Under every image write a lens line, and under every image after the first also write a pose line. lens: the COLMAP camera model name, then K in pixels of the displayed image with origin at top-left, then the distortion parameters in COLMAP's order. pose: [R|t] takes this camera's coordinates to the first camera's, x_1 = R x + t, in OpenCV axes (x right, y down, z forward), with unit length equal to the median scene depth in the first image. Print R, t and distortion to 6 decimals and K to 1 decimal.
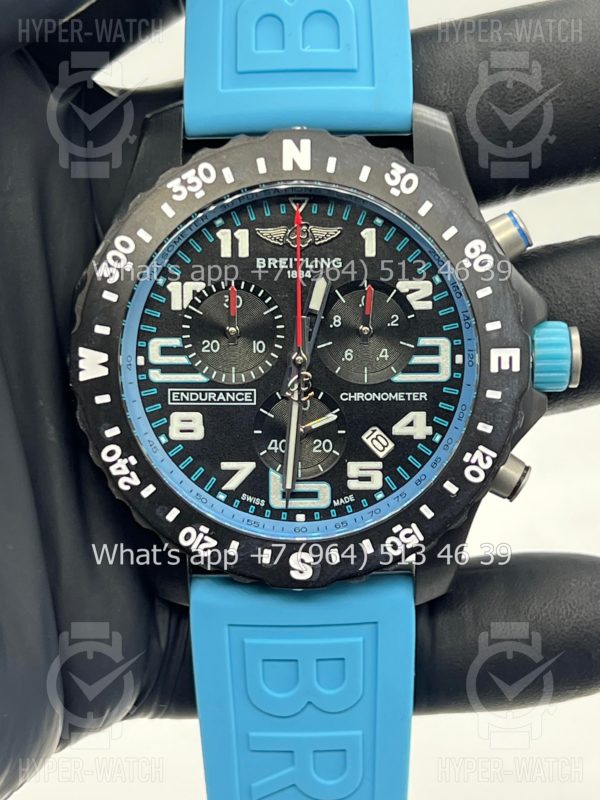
lens RADIAL K [[1860.5, 0, 298.8], [0, 1860.5, 397.5], [0, 0, 1]] dist [0.276305, 0.000000]
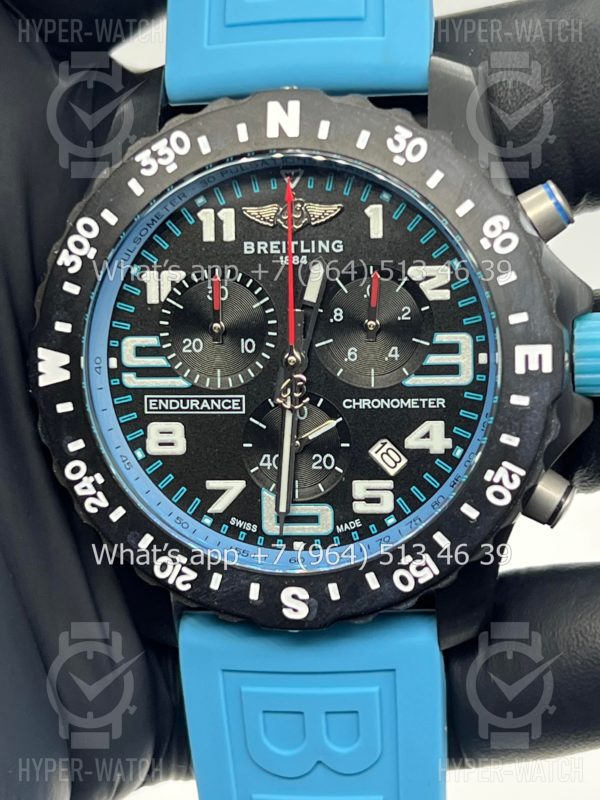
lens RADIAL K [[1860.5, 0, 301.8], [0, 1860.5, 399.4], [0, 0, 1]] dist [0.276305, 0.000000]
pose [[0.991477, -0.003964, -0.130218, 0.114791], [0.003400, 0.999984, -0.004557, 0.001419], [0.130234, 0.004075, 0.991475, 0.155332]]
